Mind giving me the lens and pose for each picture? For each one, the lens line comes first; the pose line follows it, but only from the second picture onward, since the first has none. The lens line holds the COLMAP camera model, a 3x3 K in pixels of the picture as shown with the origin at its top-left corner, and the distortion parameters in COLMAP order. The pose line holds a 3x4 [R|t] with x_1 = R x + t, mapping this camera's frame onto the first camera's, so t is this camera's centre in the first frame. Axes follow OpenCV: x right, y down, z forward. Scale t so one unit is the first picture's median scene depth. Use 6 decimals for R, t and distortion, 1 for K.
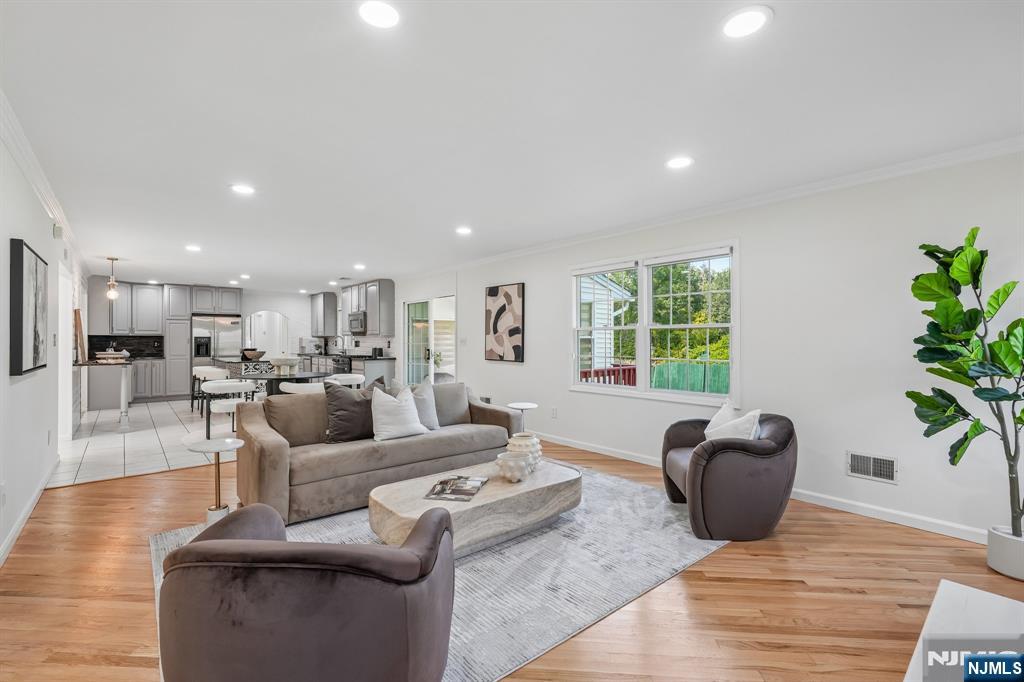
lens RADIAL K [[457.3, 0, 503.8], [0, 457.3, 340.9], [0, 0, 1]] dist [-0.008872, 0.003913]
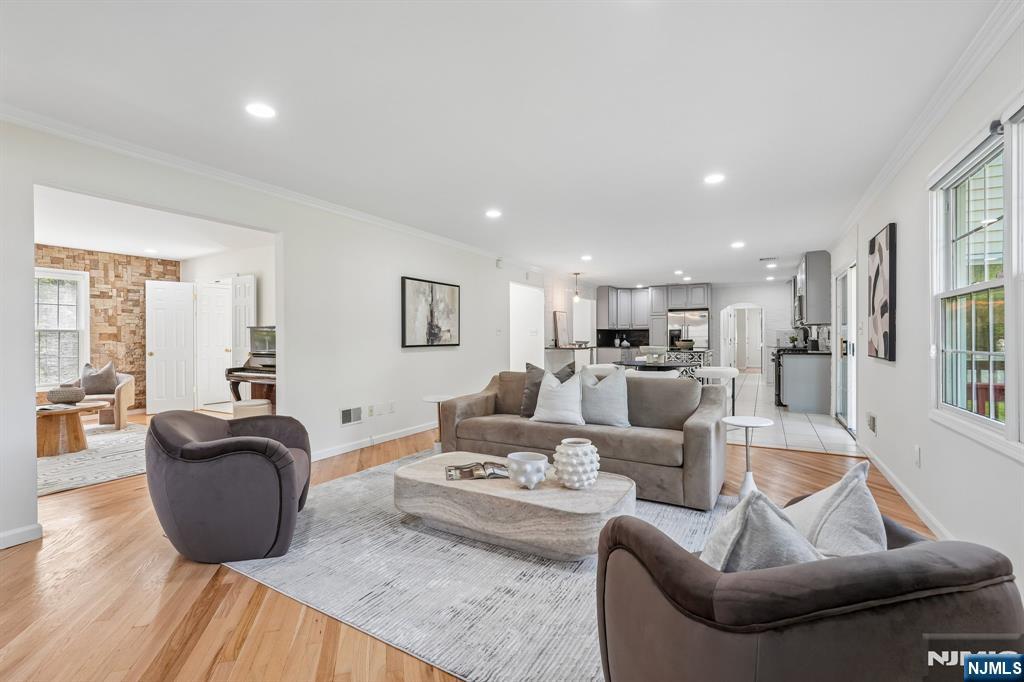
lens RADIAL K [[457.3, 0, 515.8], [0, 457.3, 341.5], [0, 0, 1]] dist [-0.008872, 0.003913]
pose [[0.359193, 0.007377, -0.933234, 0.264085], [0.000301, 0.999968, 0.008021, 0.011239], [0.933263, -0.003162, 0.359180, 0.226150]]
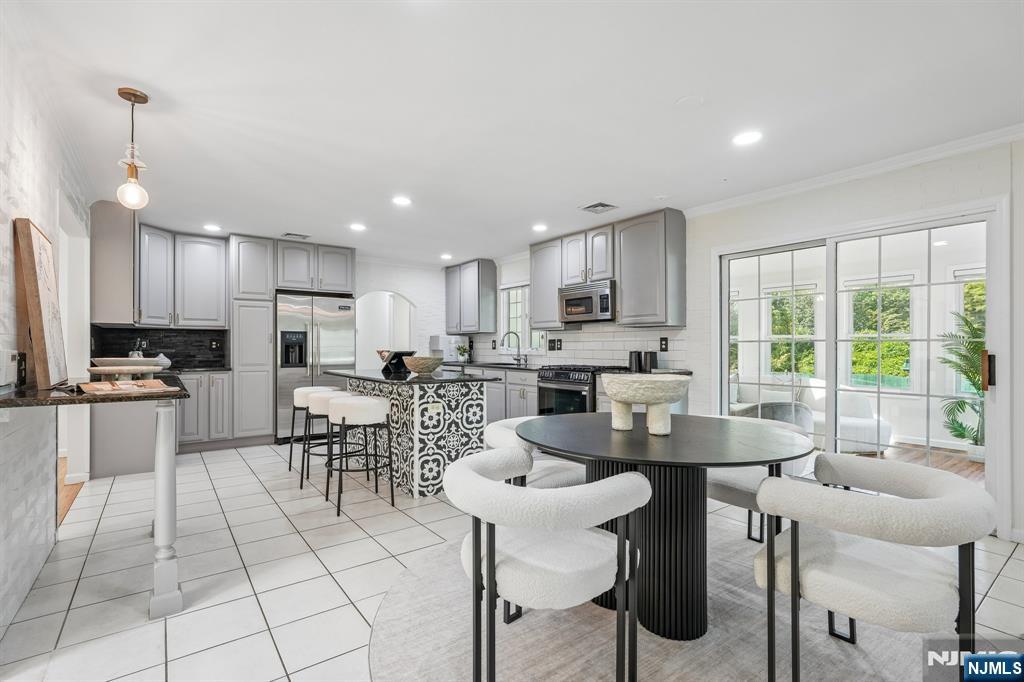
lens RADIAL K [[457.3, 0, 492.6], [0, 457.3, 347.5], [0, 0, 1]] dist [-0.008872, 0.003913]
pose [[0.998076, 0.000898, -0.062003, -0.390404], [-0.000810, 0.999999, 0.001449, 0.010131], [0.062004, -0.001396, 0.998075, 0.464426]]
